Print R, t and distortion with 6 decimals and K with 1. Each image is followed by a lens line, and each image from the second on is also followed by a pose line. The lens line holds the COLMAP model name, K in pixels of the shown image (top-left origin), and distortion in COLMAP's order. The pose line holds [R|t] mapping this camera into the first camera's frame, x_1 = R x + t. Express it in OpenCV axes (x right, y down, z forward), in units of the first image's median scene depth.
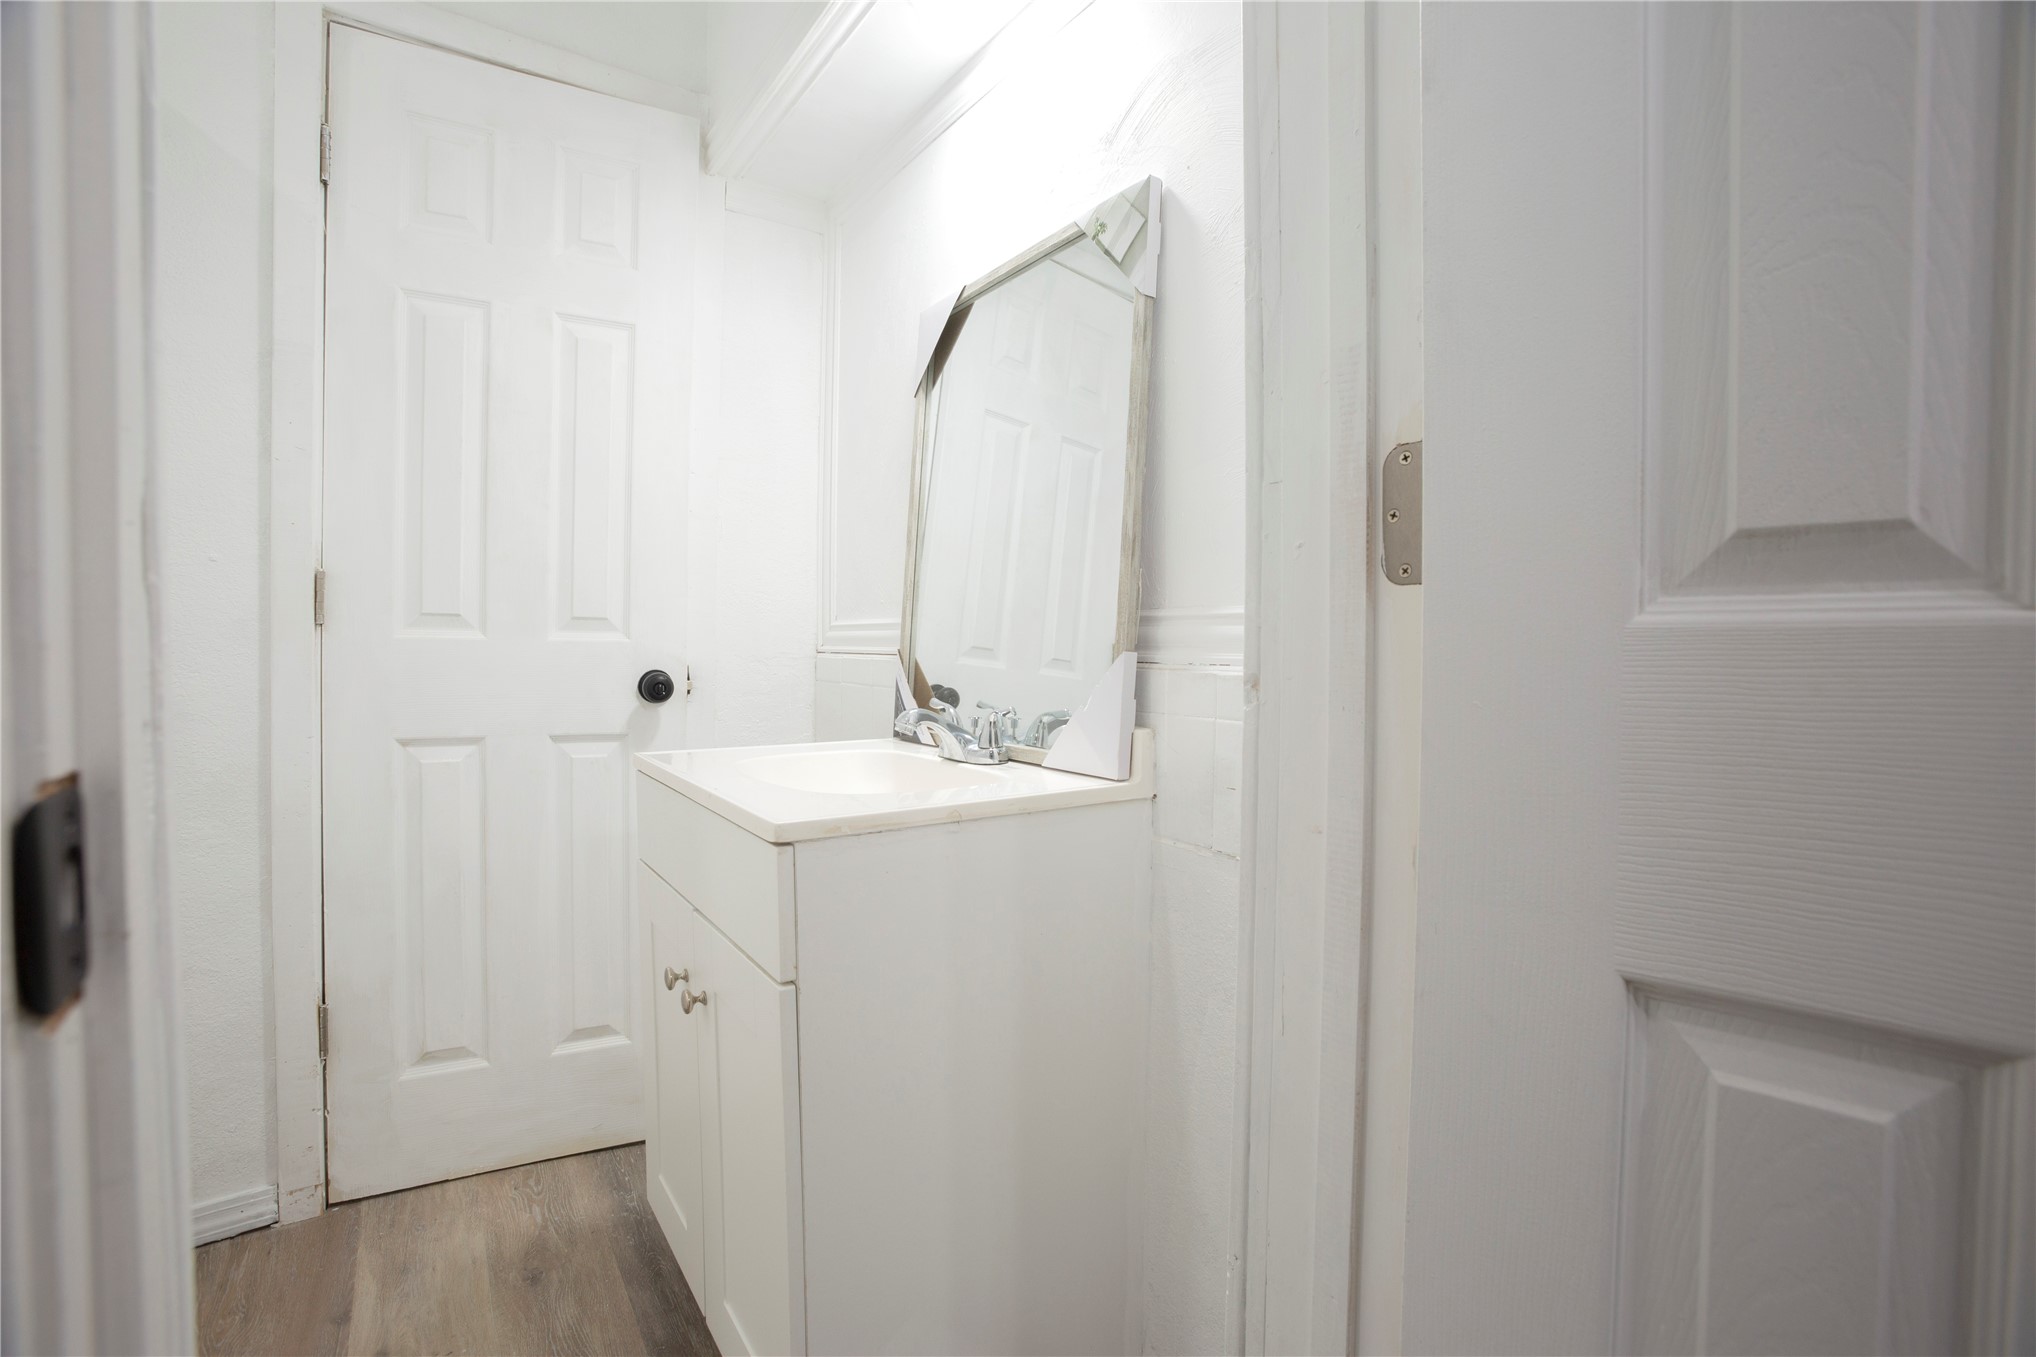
lens RADIAL K [[933.0, 0, 1016.5], [0, 933.0, 672.8], [0, 0, 1]] dist [-0.077703, 0.034554]
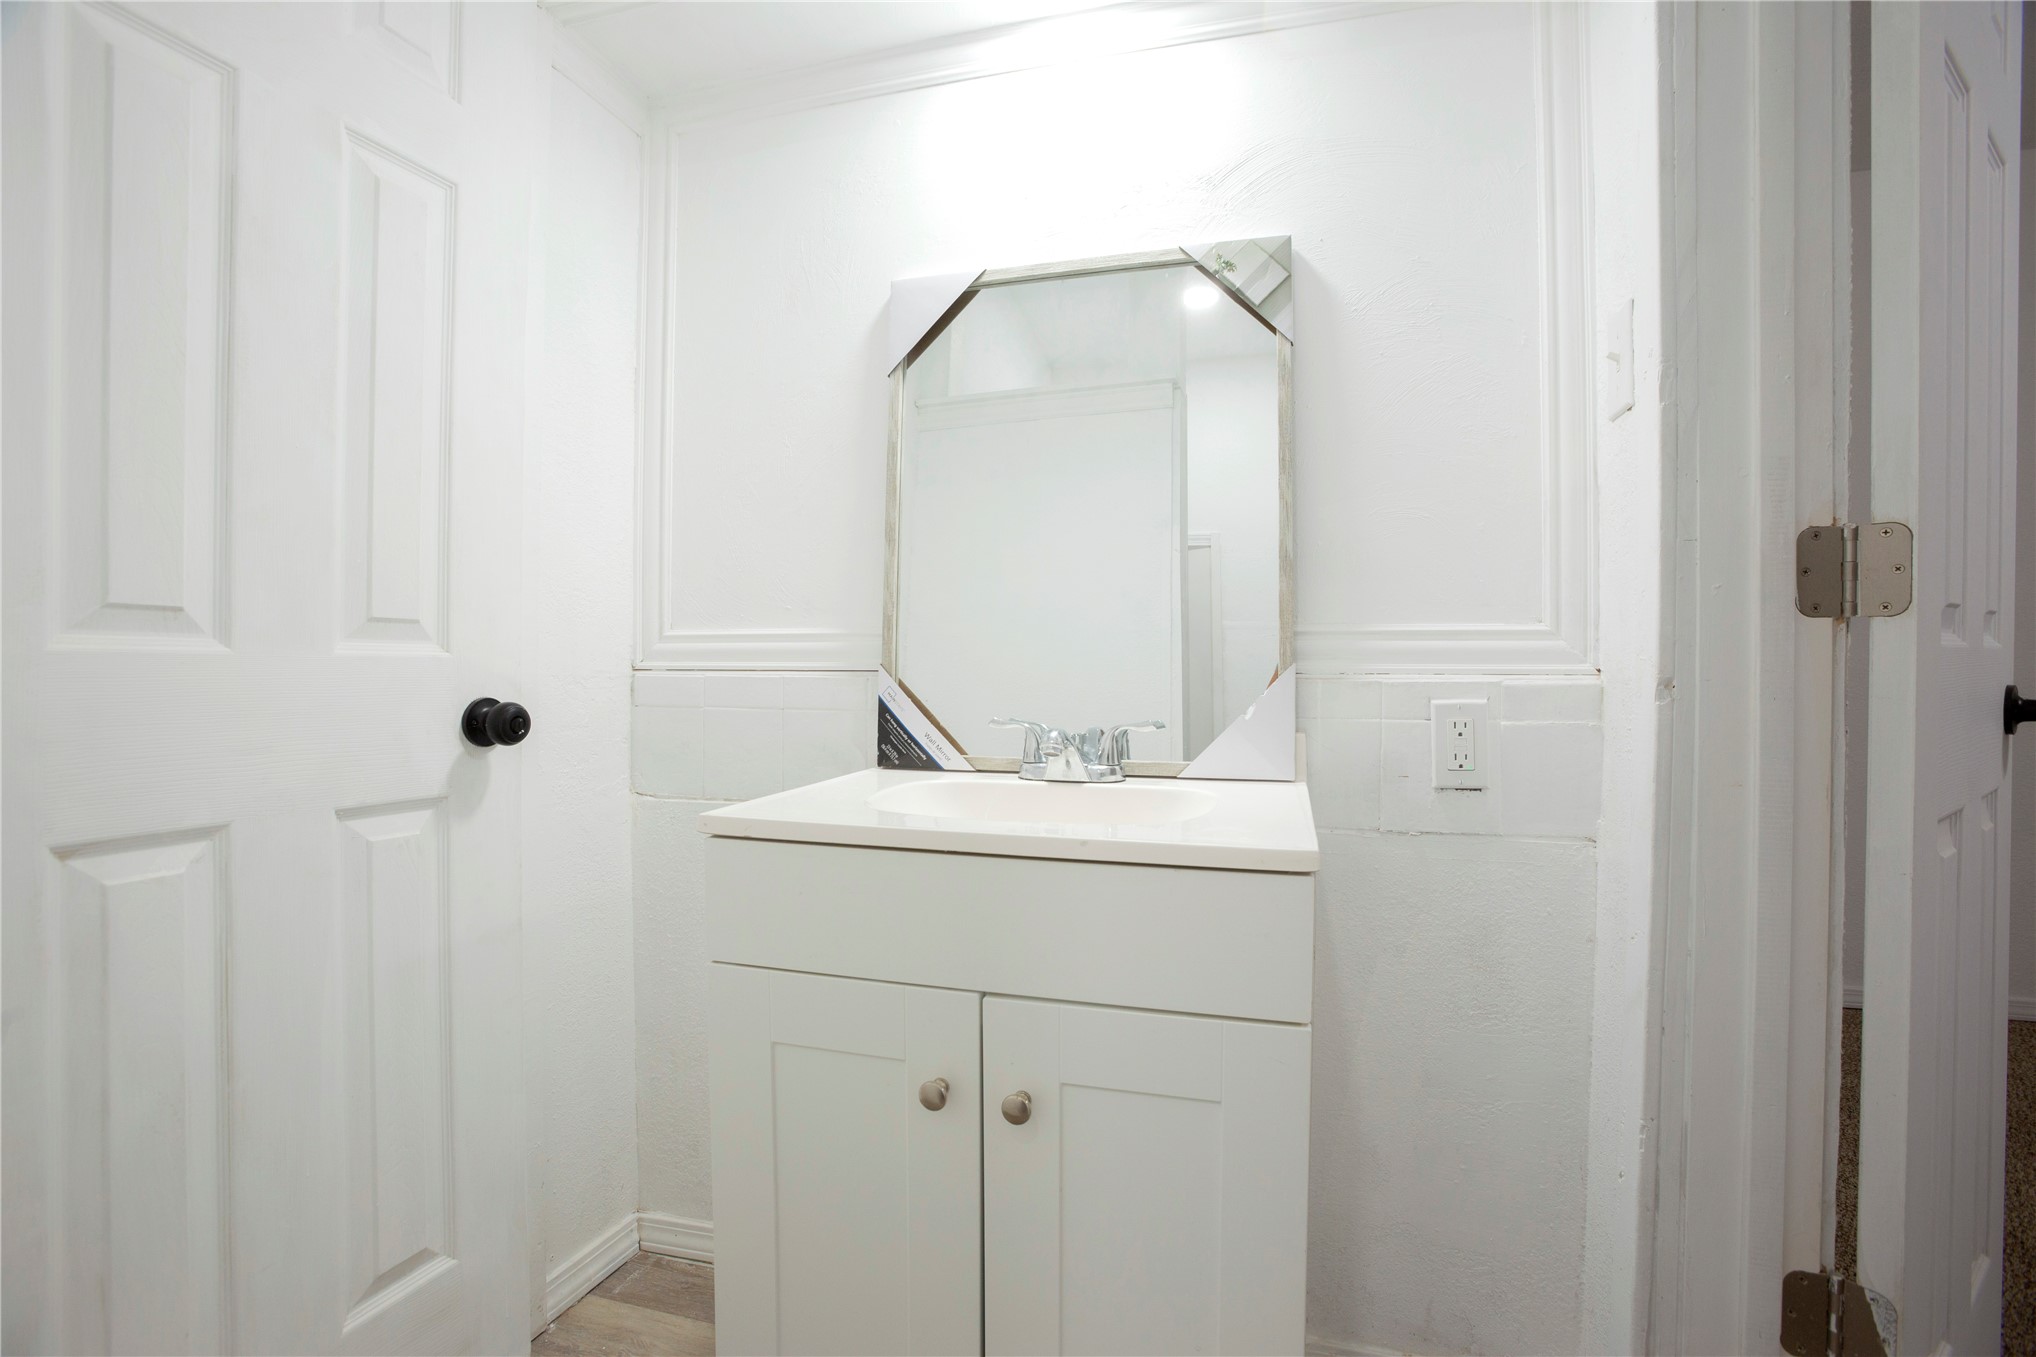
lens RADIAL K [[933.0, 0, 1016.5], [0, 933.0, 672.8], [0, 0, 1]] dist [-0.077703, 0.034554]
pose [[0.766821, -0.015316, 0.641678, -0.562651], [0.024327, 0.999690, -0.005210, -0.009291], [-0.641400, 0.019605, 0.766956, 0.250180]]
